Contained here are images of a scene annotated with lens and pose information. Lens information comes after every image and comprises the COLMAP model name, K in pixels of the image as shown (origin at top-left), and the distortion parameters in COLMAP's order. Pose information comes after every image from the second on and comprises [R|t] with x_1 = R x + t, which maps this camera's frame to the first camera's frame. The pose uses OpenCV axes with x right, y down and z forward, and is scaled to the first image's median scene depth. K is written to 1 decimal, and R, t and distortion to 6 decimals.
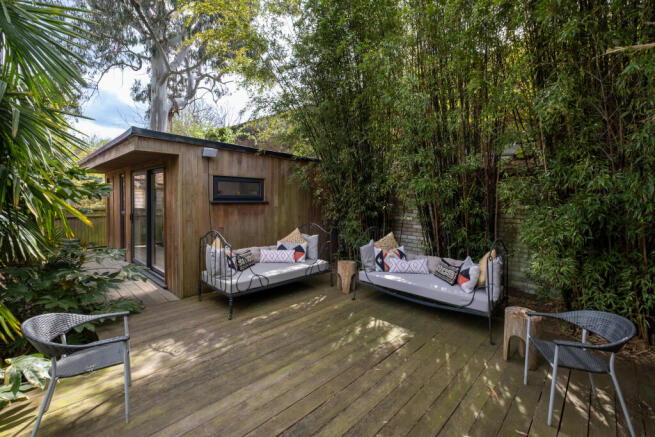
lens RADIAL K [[293.1, 0, 327.5], [0, 293.1, 218.5], [0, 0, 1]] dist [-0.005012, 0.000040]
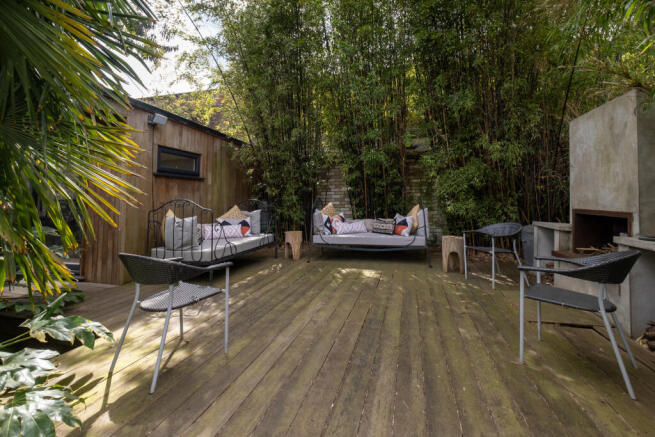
lens RADIAL K [[297.5, 0, 326.4], [0, 297.5, 186.4], [0, 0, 1]] dist [-0.001477, -0.000170]
pose [[0.892414, -0.002775, 0.451210, -0.341184], [0.052231, 0.993894, -0.097191, 0.100995], [-0.448185, 0.110302, 0.887110, -0.051905]]
